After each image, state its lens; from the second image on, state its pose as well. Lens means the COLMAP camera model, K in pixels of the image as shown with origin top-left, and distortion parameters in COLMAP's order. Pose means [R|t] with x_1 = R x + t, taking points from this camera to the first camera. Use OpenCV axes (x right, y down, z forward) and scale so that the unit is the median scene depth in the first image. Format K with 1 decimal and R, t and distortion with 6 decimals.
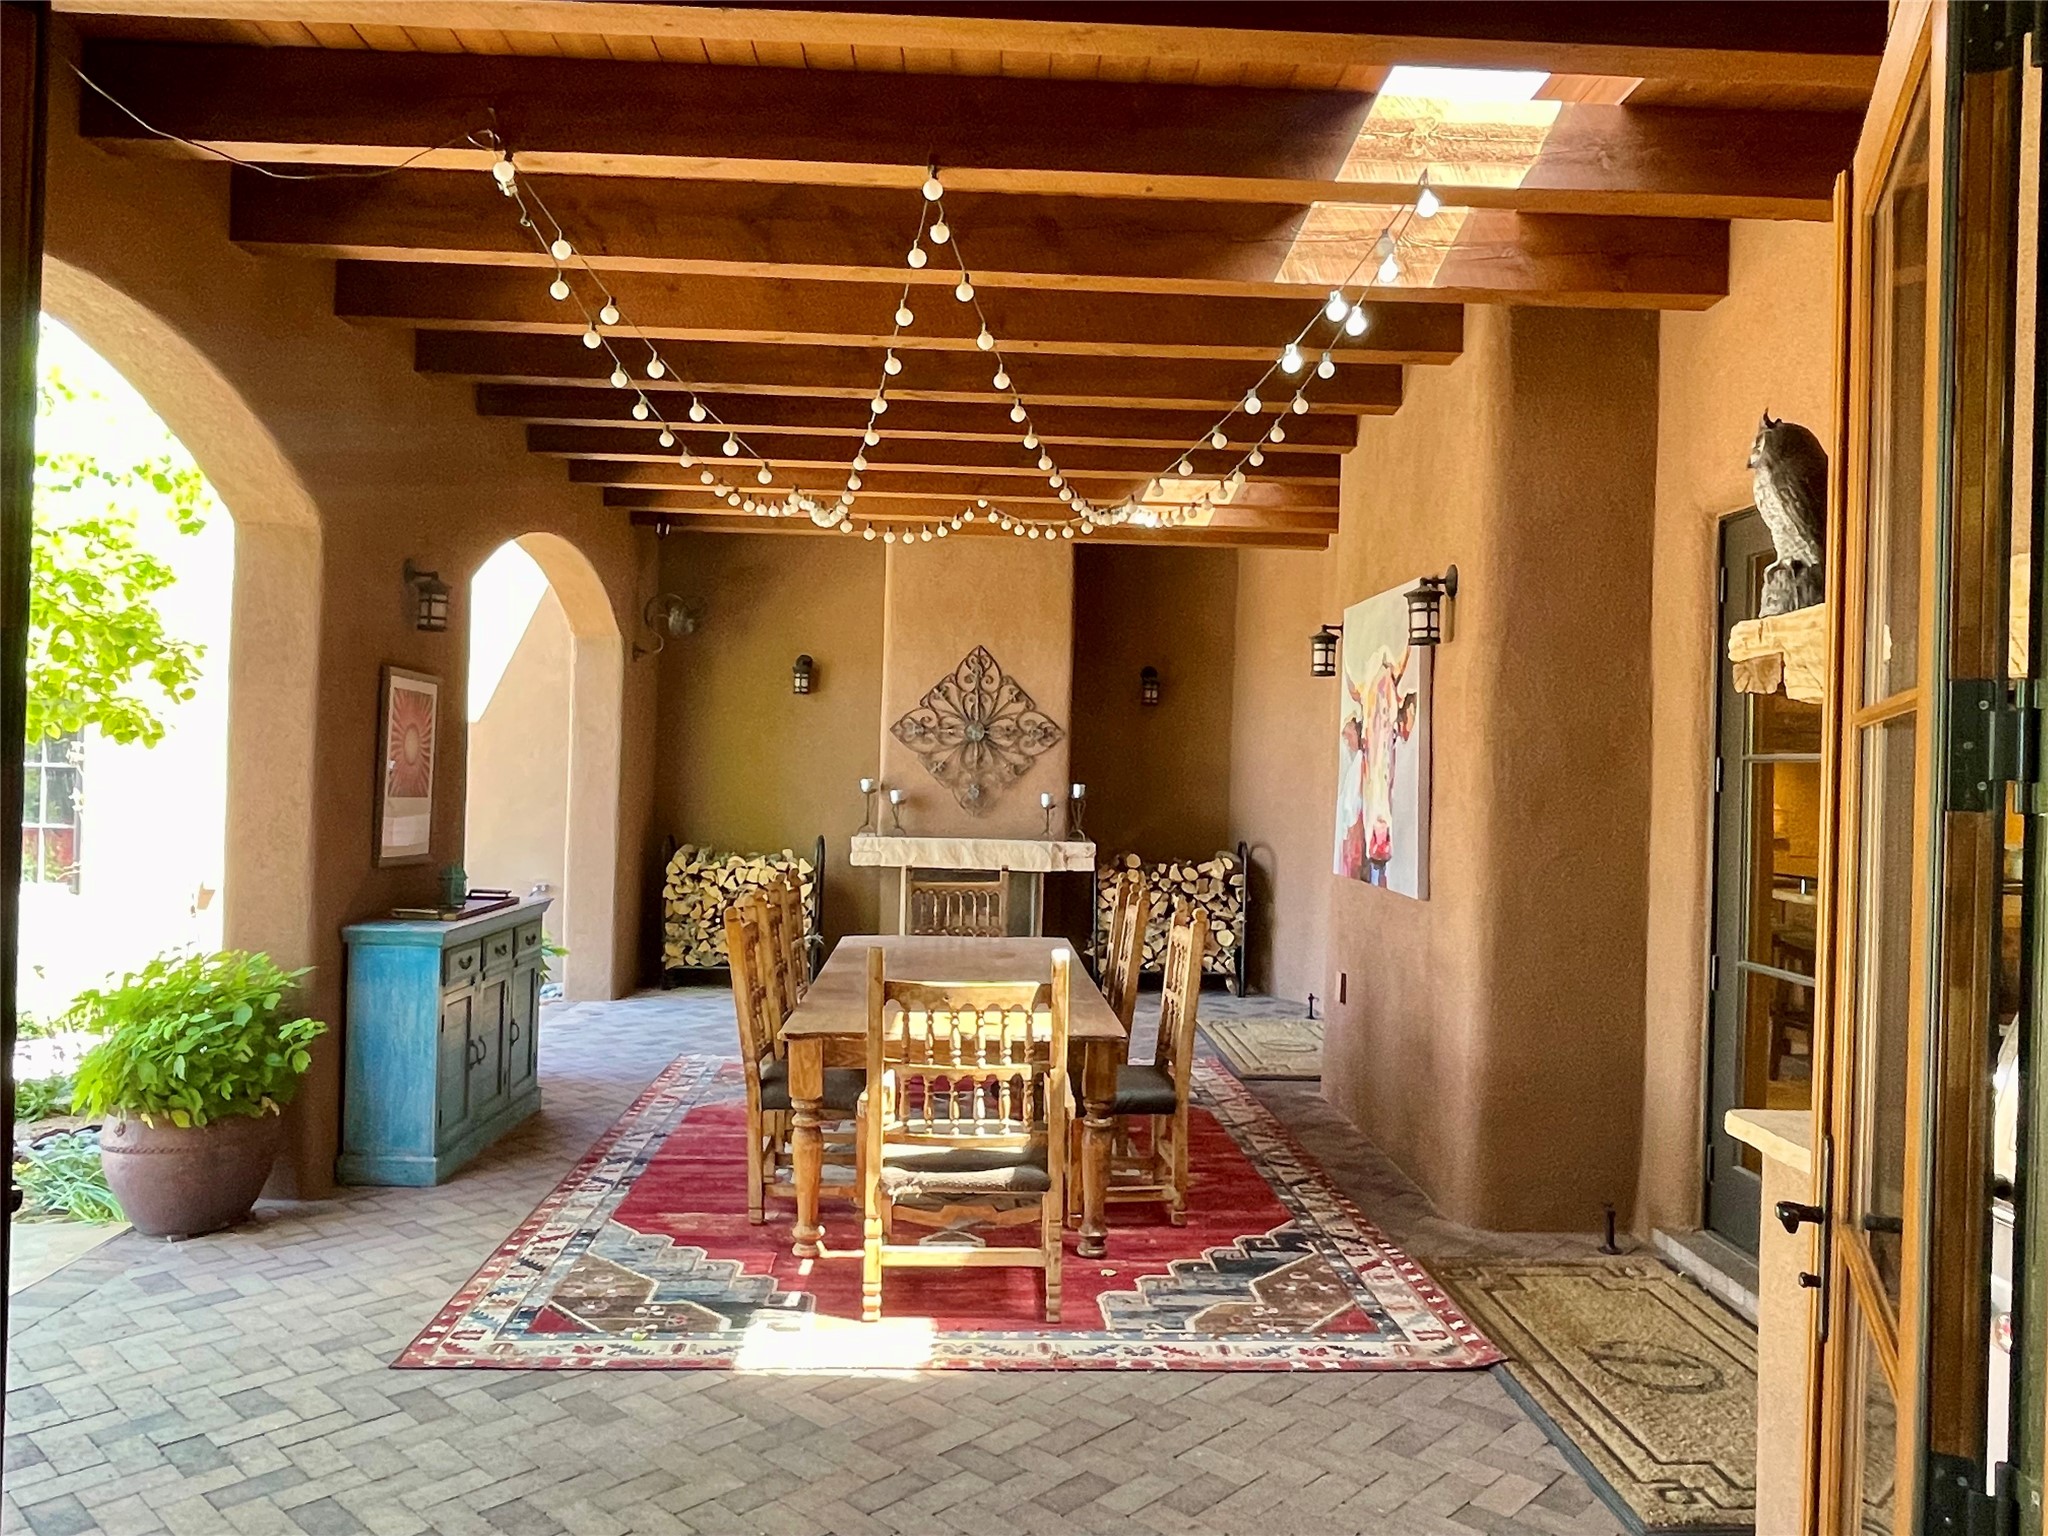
lens RADIAL K [[1389.6, 0, 1027.0], [0, 1389.6, 766.2], [0, 0, 1]] dist [0.009691, 0.000316]
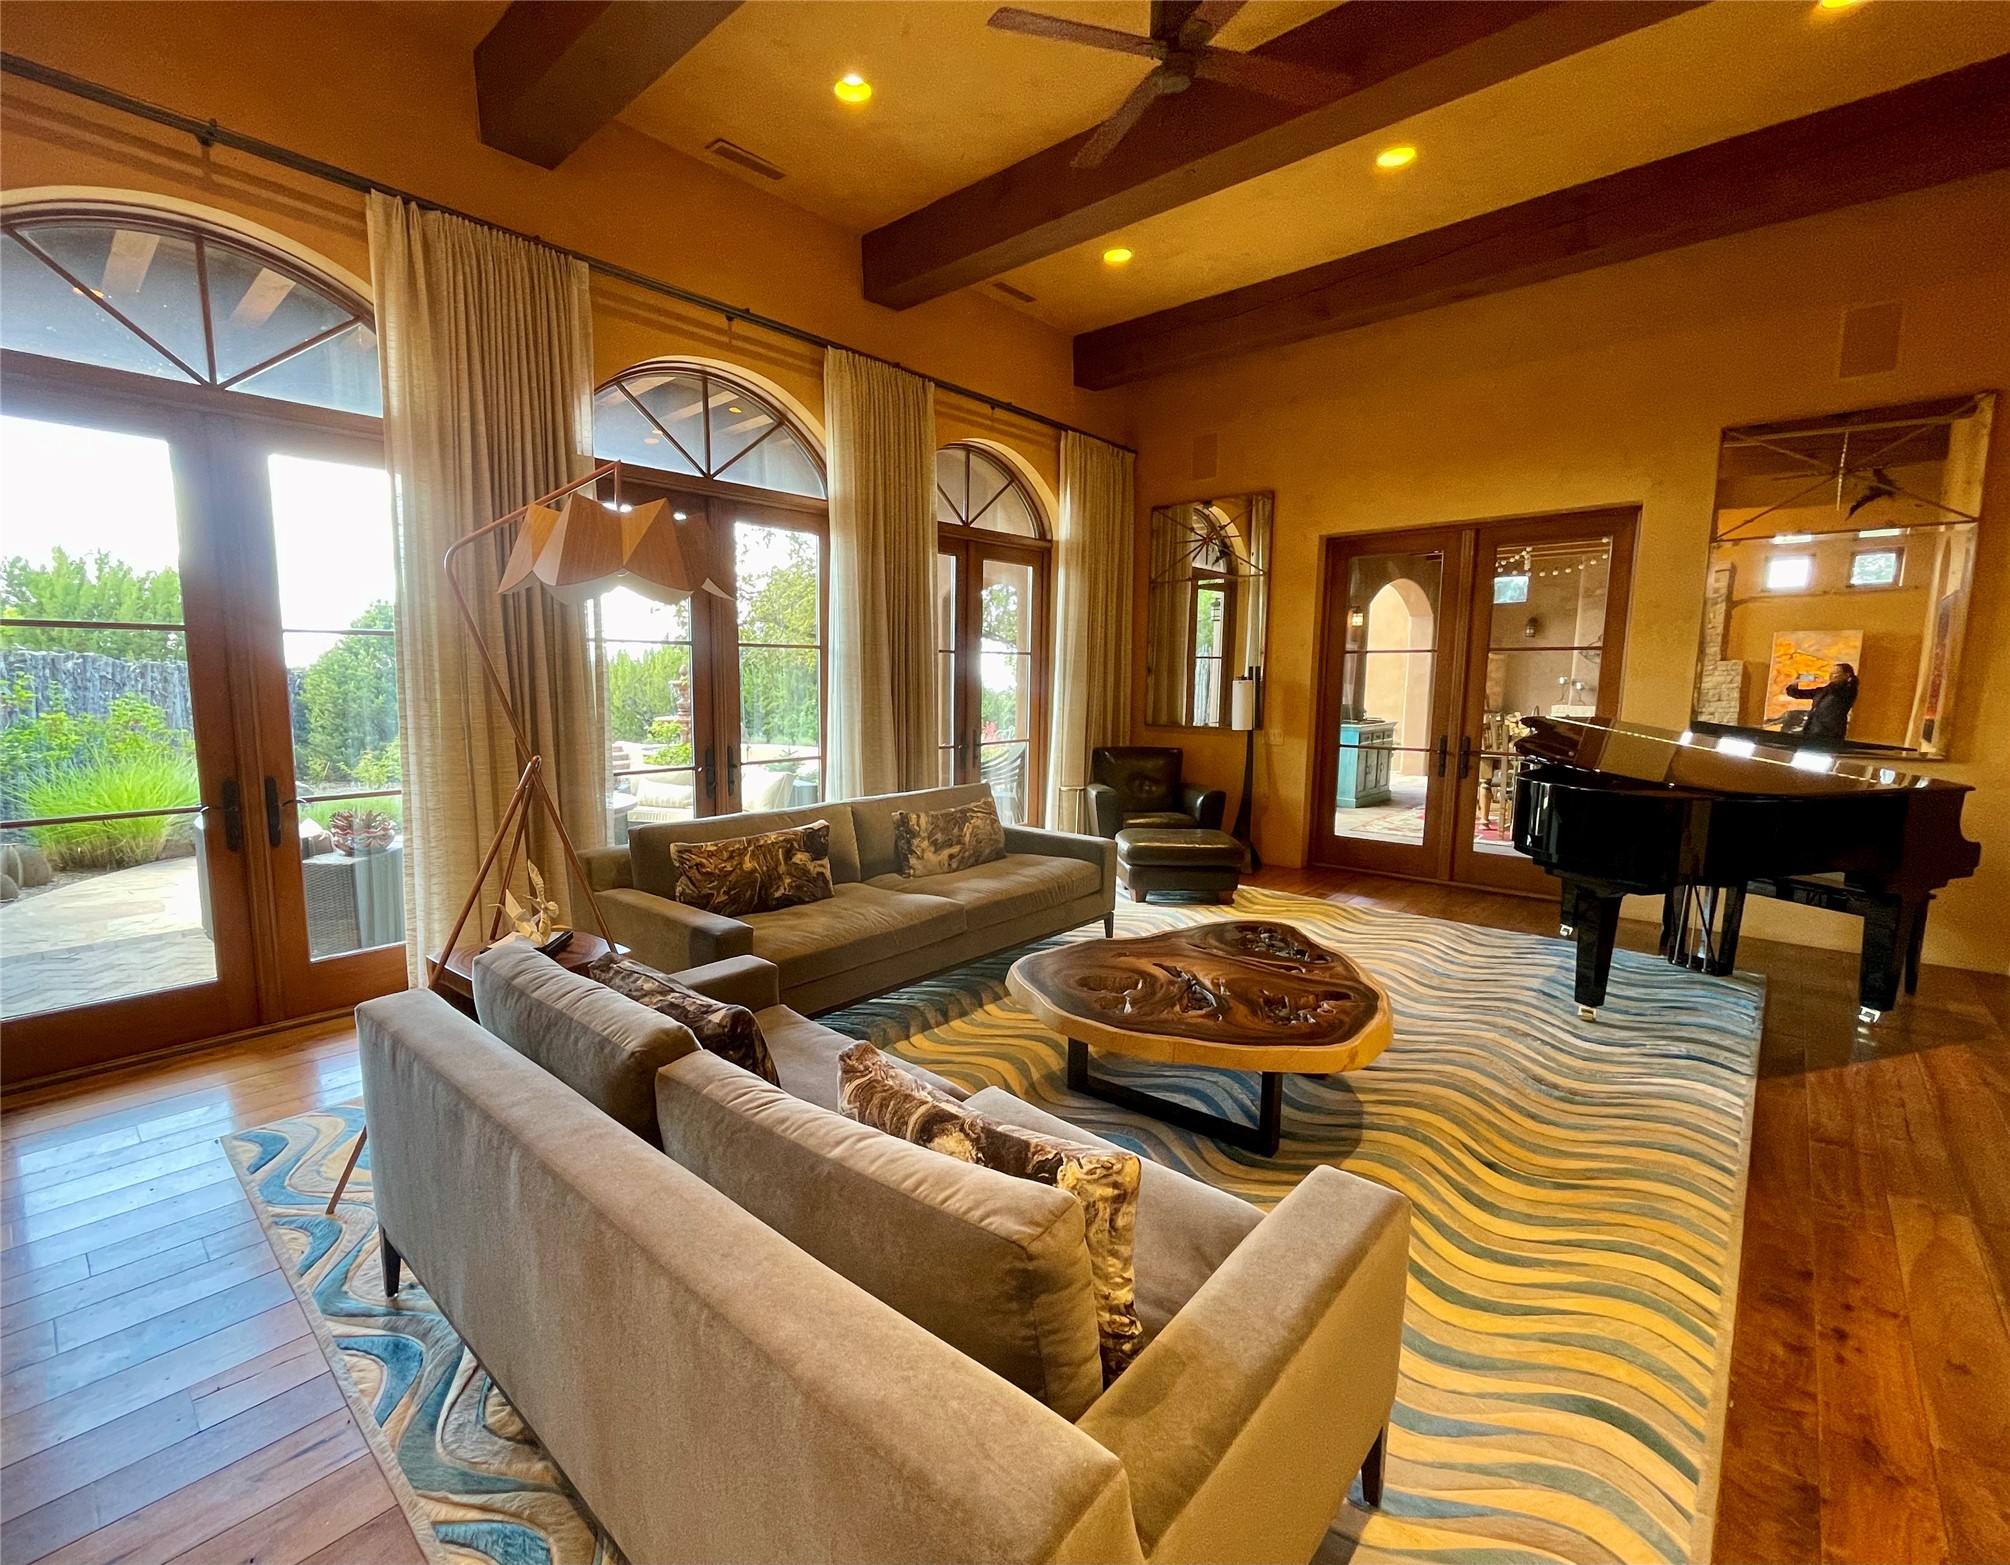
lens RADIAL K [[894.3, 0, 897.5], [0, 894.3, 787.8], [0, 0, 1]] dist [-0.004687, 0.004167]
pose [[0.676538, 0.065837, -0.733459, 0.196363], [0.018844, 0.994122, 0.106617, 0.011987], [0.736166, -0.085951, 0.671321, -0.619618]]
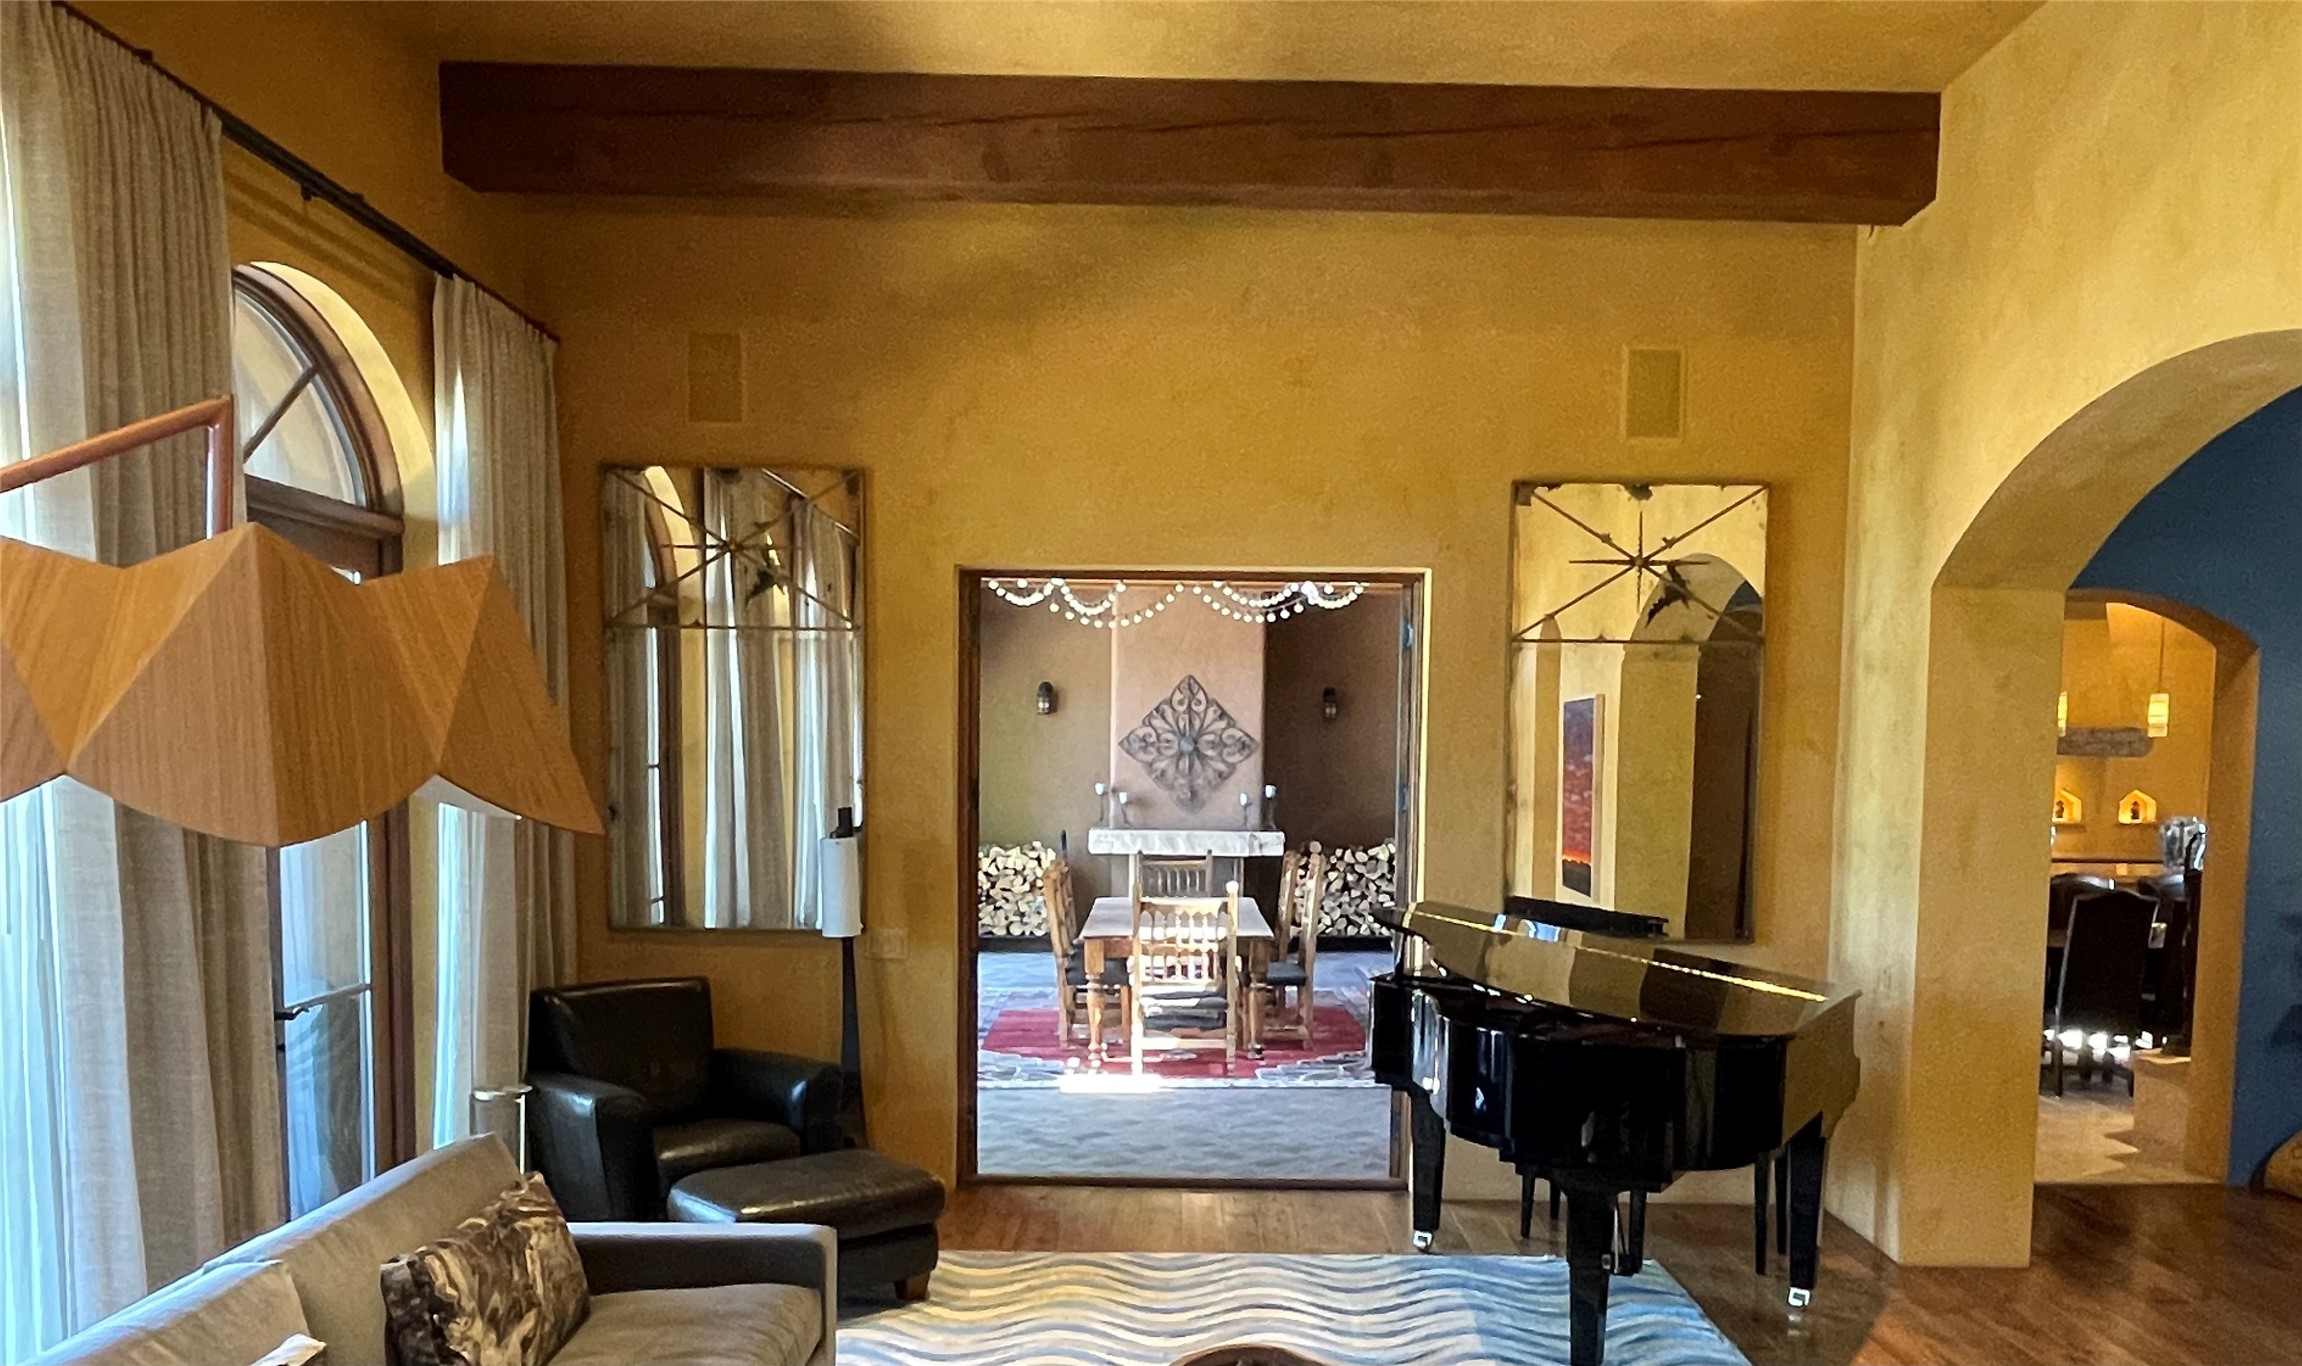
lens RADIAL K [[1836.8, 0, 1180.0], [0, 1836.8, 938.8], [0, 0, 1]] dist [-0.045966, -0.003334]
pose [[0.999013, -0.010581, -0.043143, 0.025851], [0.015078, 0.994329, 0.105274, -0.025424], [0.041785, -0.105821, 0.993507, -0.654364]]
